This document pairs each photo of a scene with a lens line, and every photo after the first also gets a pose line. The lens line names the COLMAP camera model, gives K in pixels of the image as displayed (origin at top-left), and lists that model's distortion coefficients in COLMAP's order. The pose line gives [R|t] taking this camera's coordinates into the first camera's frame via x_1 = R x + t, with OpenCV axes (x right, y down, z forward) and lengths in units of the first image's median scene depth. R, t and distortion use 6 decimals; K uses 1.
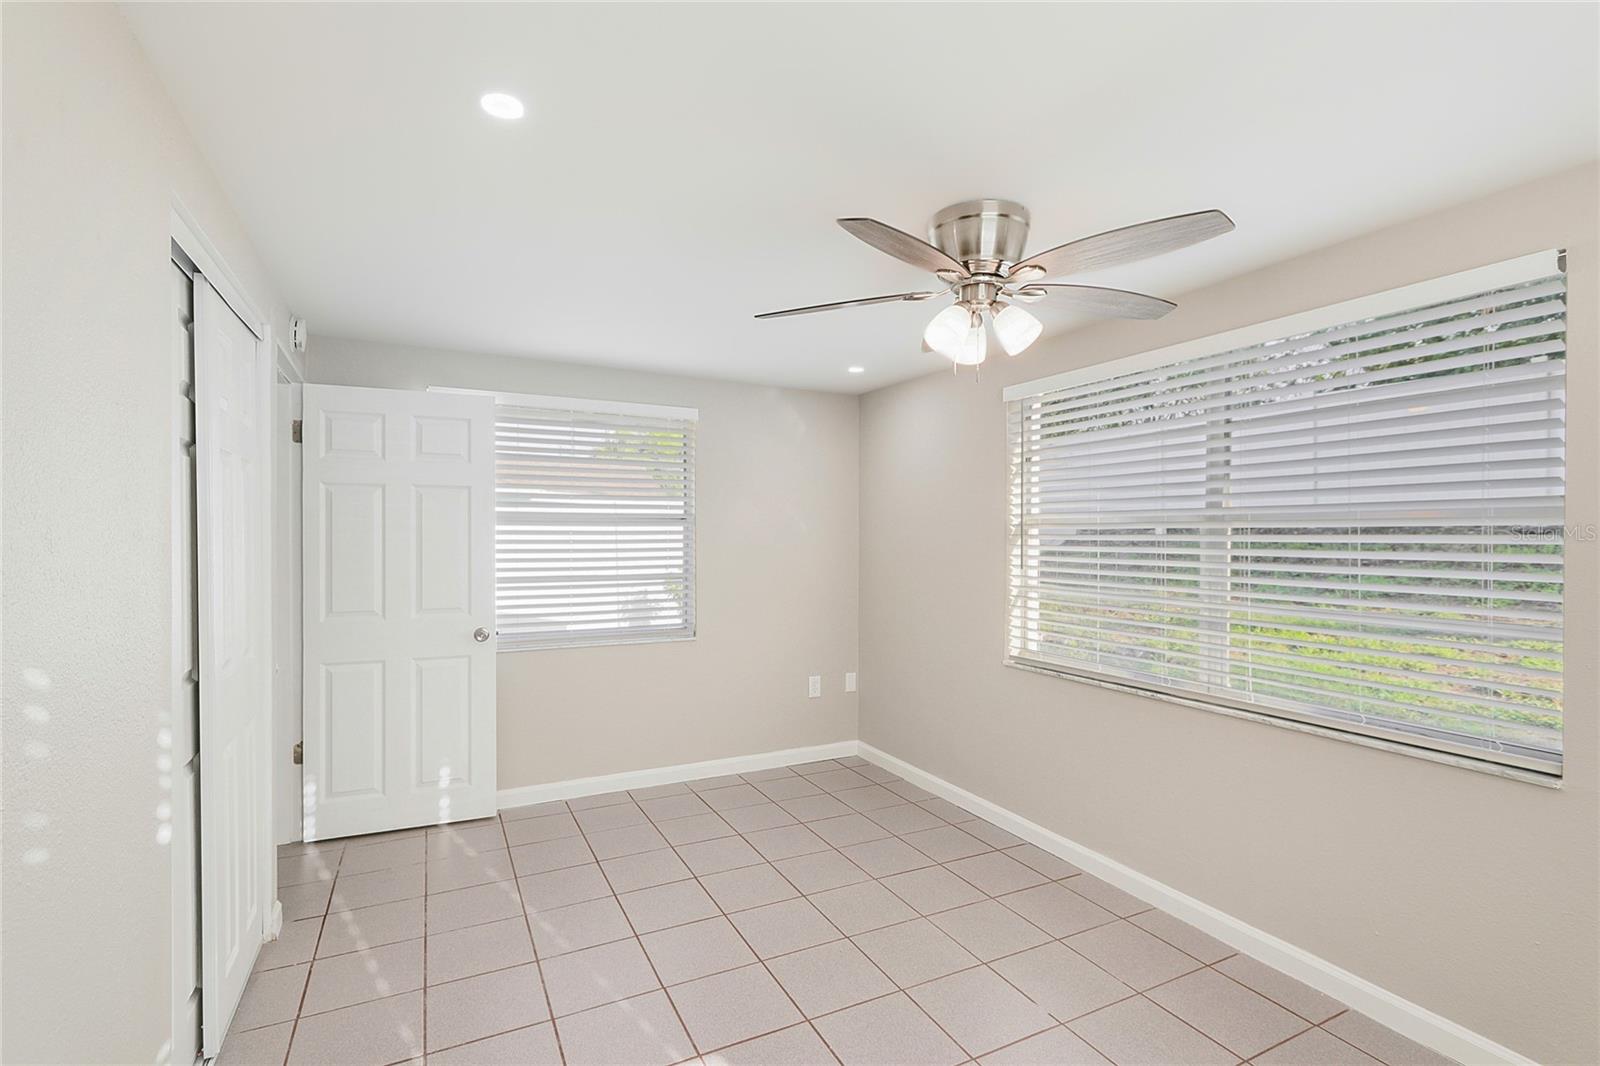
lens RADIAL K [[743.1, 0, 791.5], [0, 743.1, 543.2], [0, 0, 1]] dist [0.001782, -0.000497]
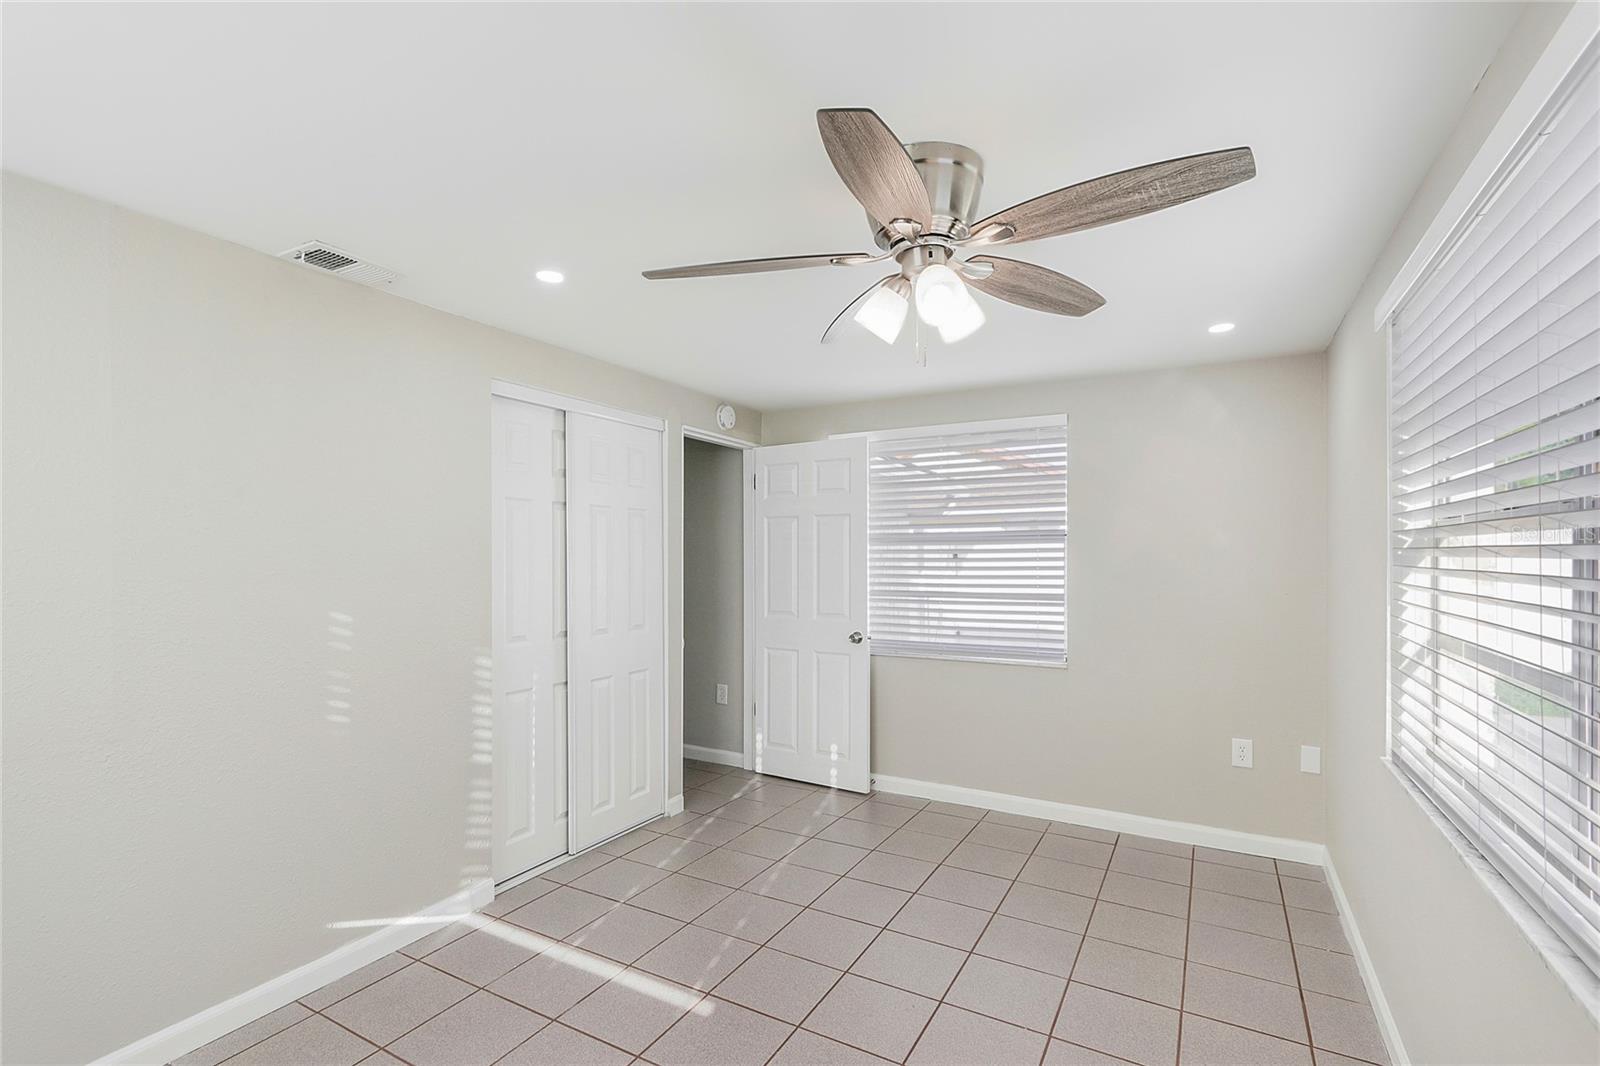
lens RADIAL K [[743.1, 0, 791.5], [0, 743.1, 543.2], [0, 0, 1]] dist [0.001782, -0.000497]
pose [[0.560320, -0.013252, -0.828170, 0.537299], [-0.005691, 0.999787, -0.019849, -0.004223], [0.828257, 0.015834, 0.560125, 0.253427]]
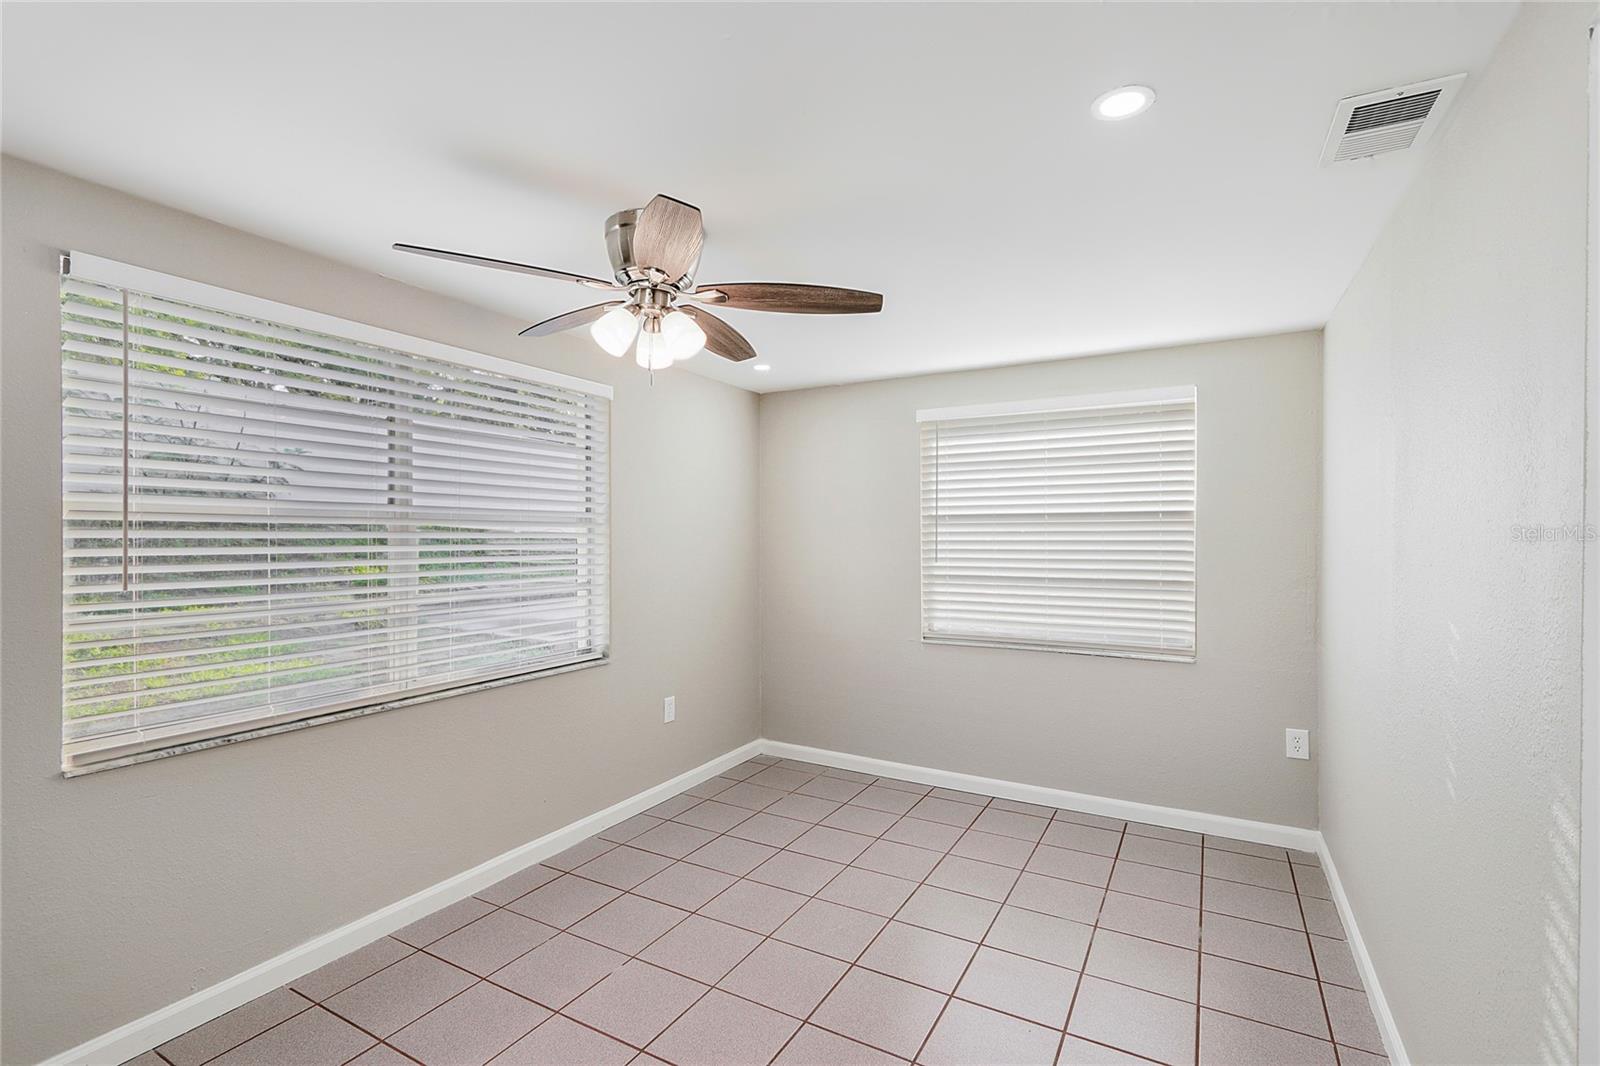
lens RADIAL K [[743.1, 0, 791.5], [0, 743.1, 543.2], [0, 0, 1]] dist [0.001782, -0.000497]
pose [[-0.564574, -0.013287, 0.825276, -0.452933], [-0.000466, 0.999875, 0.015780, -0.009737], [-0.825383, 0.008525, -0.564509, 0.910619]]
